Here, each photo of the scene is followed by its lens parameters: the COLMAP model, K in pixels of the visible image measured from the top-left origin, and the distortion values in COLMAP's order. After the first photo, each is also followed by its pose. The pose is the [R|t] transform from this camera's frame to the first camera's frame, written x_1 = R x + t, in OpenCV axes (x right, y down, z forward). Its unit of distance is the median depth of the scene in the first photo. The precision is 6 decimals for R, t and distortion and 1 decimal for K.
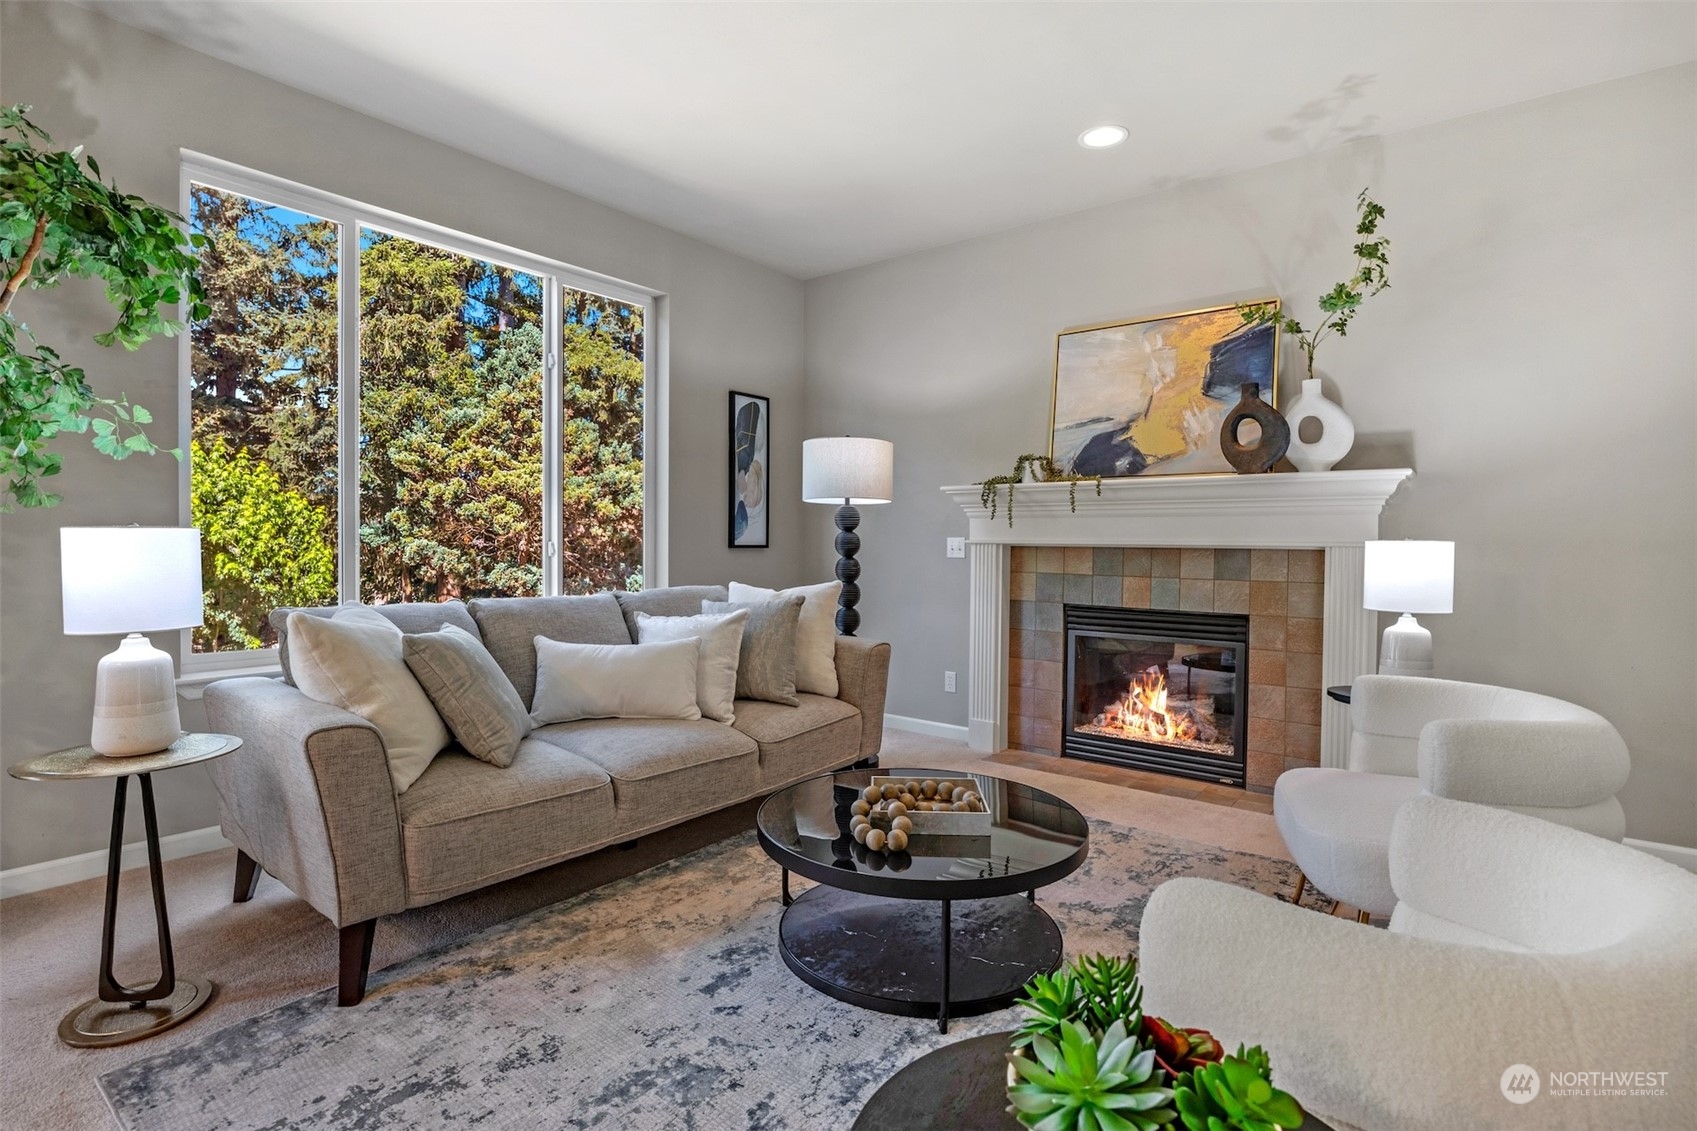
lens RADIAL K [[820.8, 0, 851.0], [0, 820.8, 558.4], [0, 0, 1]] dist [-0.011027, 0.000270]
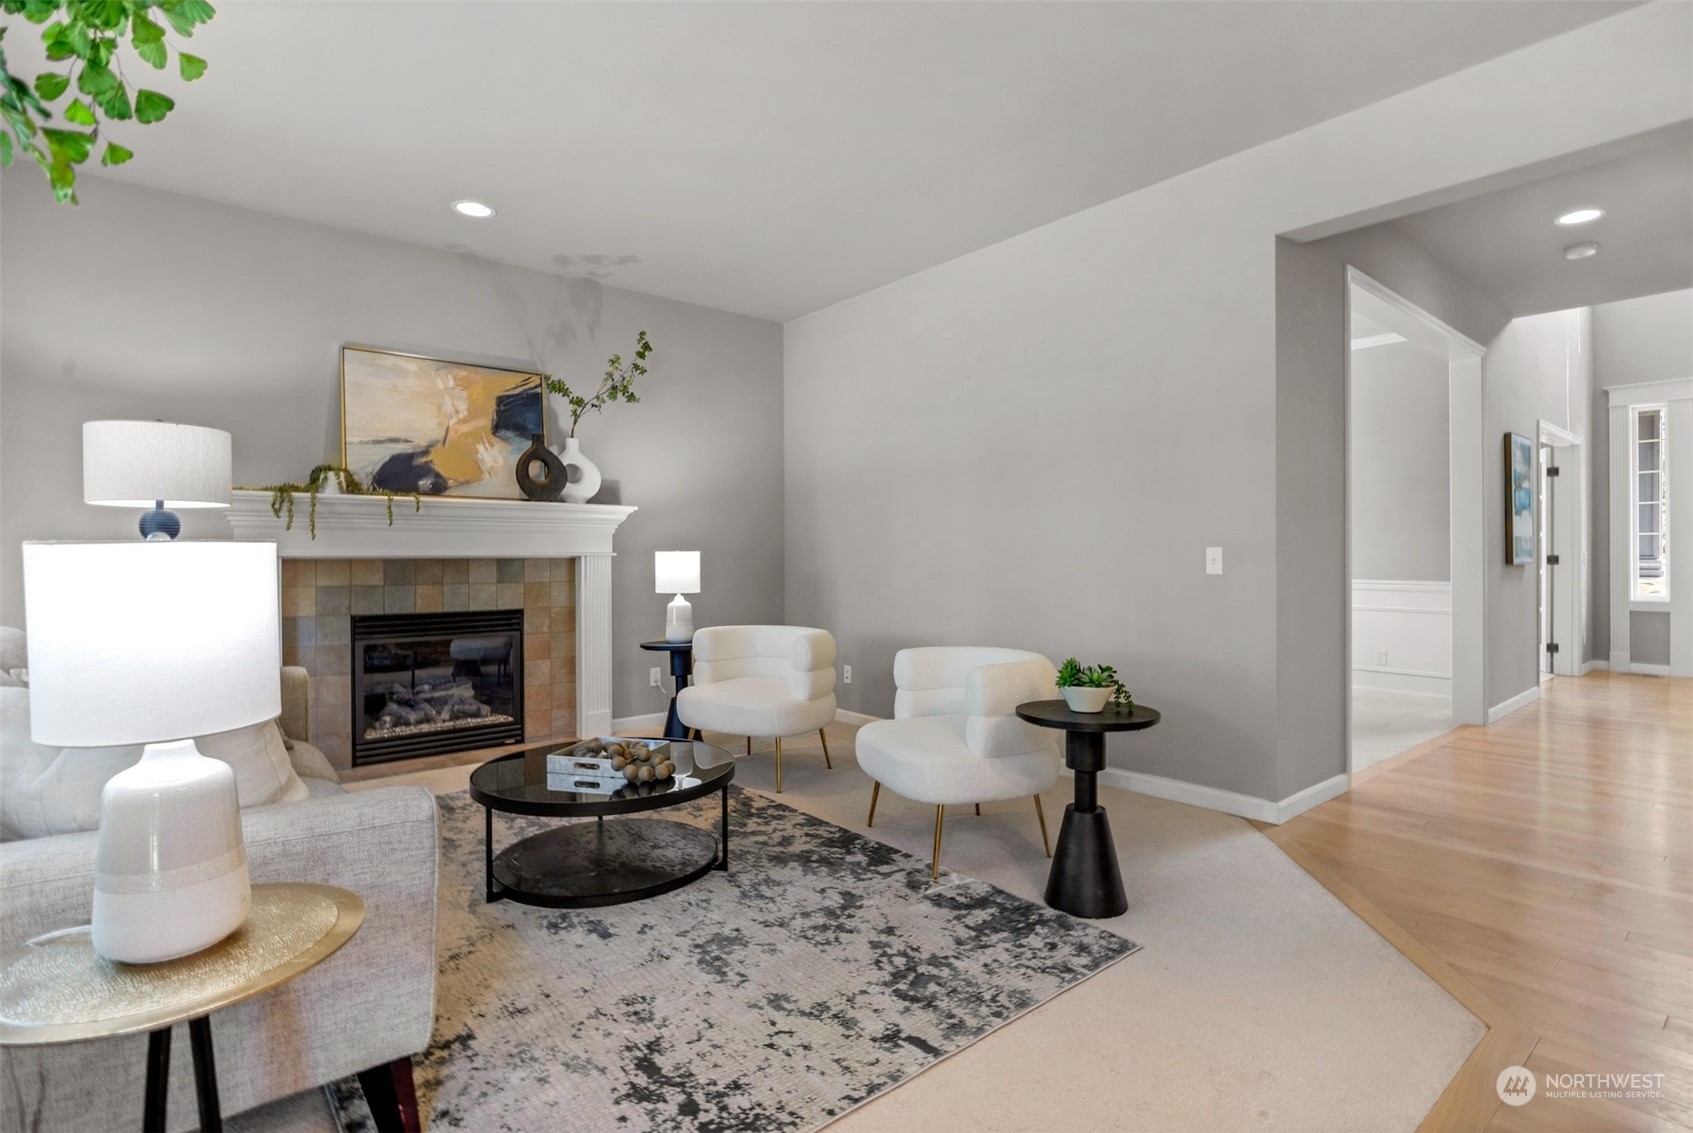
lens RADIAL K [[818.9, 0, 849.0], [0, 818.9, 559.4], [0, 0, 1]] dist [-0.011027, 0.000270]
pose [[0.208245, -0.014692, 0.977966, -0.655265], [0.024859, 0.999644, 0.009724, -0.008991], [-0.977761, 0.022287, 0.208536, 0.212777]]
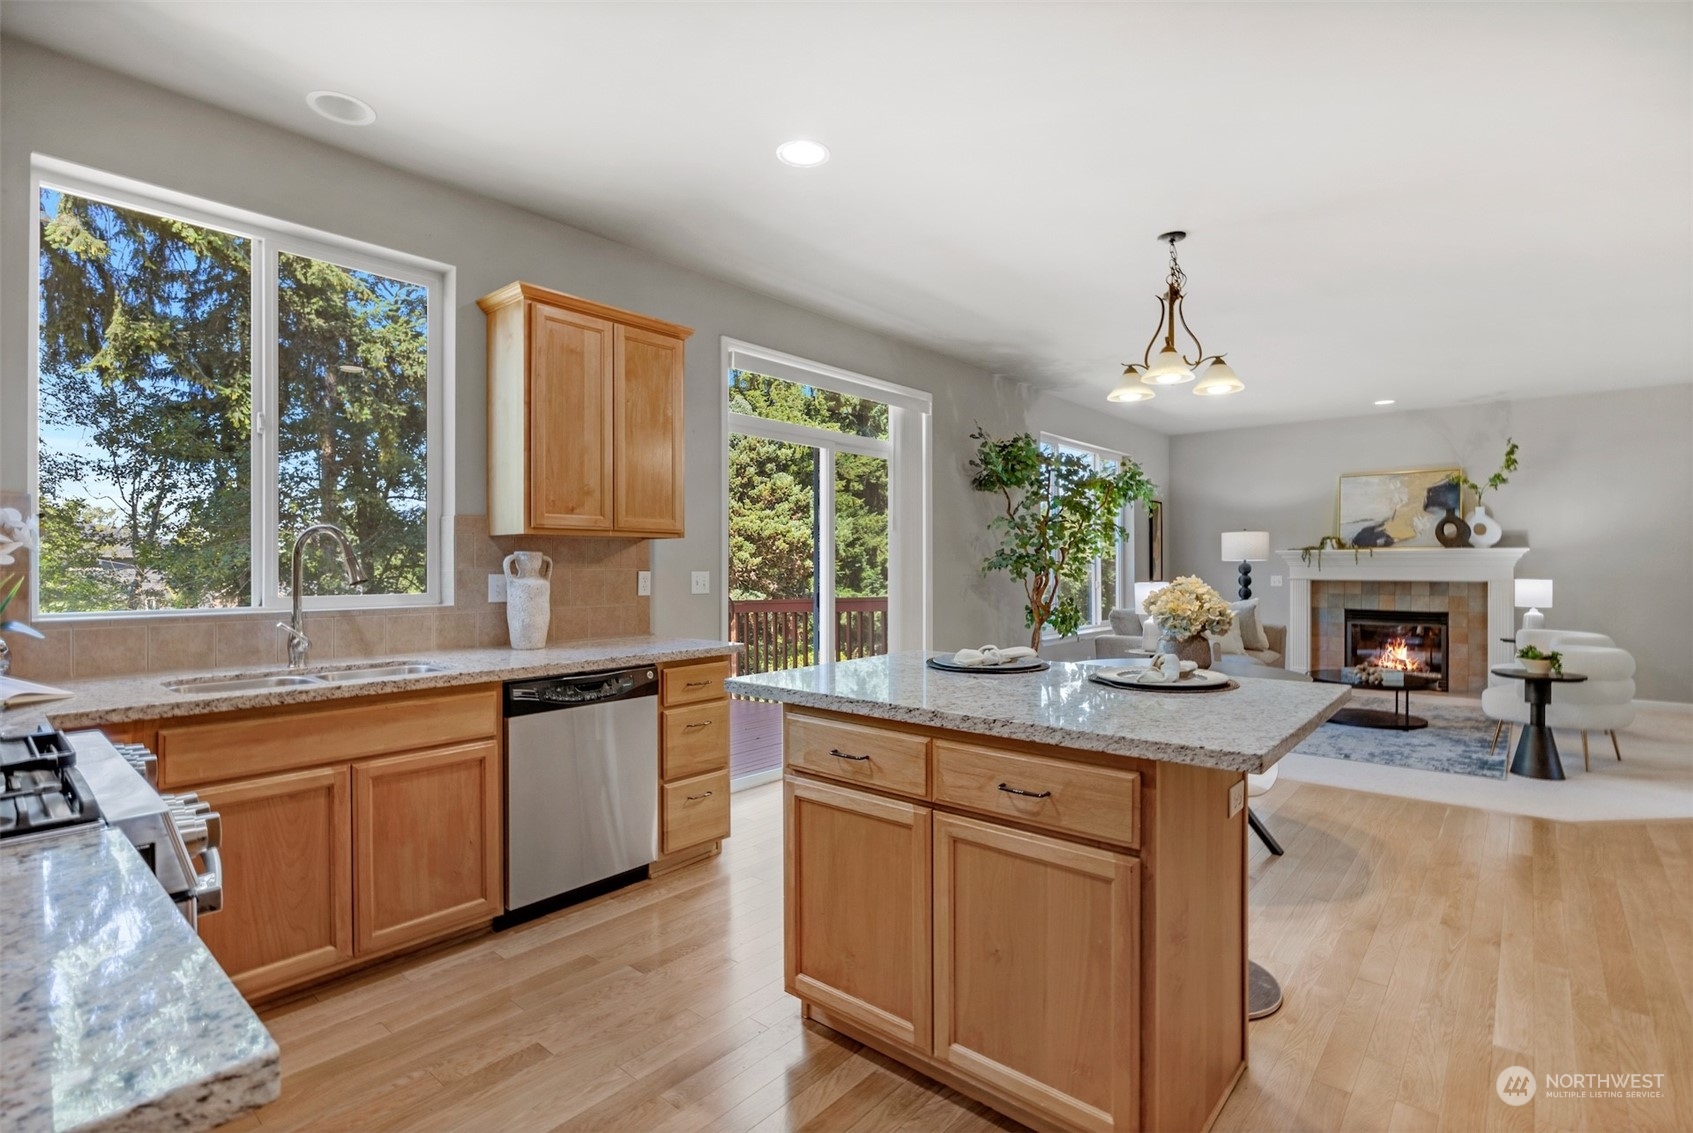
lens RADIAL K [[808.9, 0, 846.5], [0, 808.9, 566.5], [0, 0, 1]] dist [-0.009926, 0.000179]
pose [[0.998993, -0.011954, -0.043239, -0.983434], [0.011175, 0.999772, -0.018219, -0.029317], [0.043447, 0.017718, 0.998899, -1.165773]]
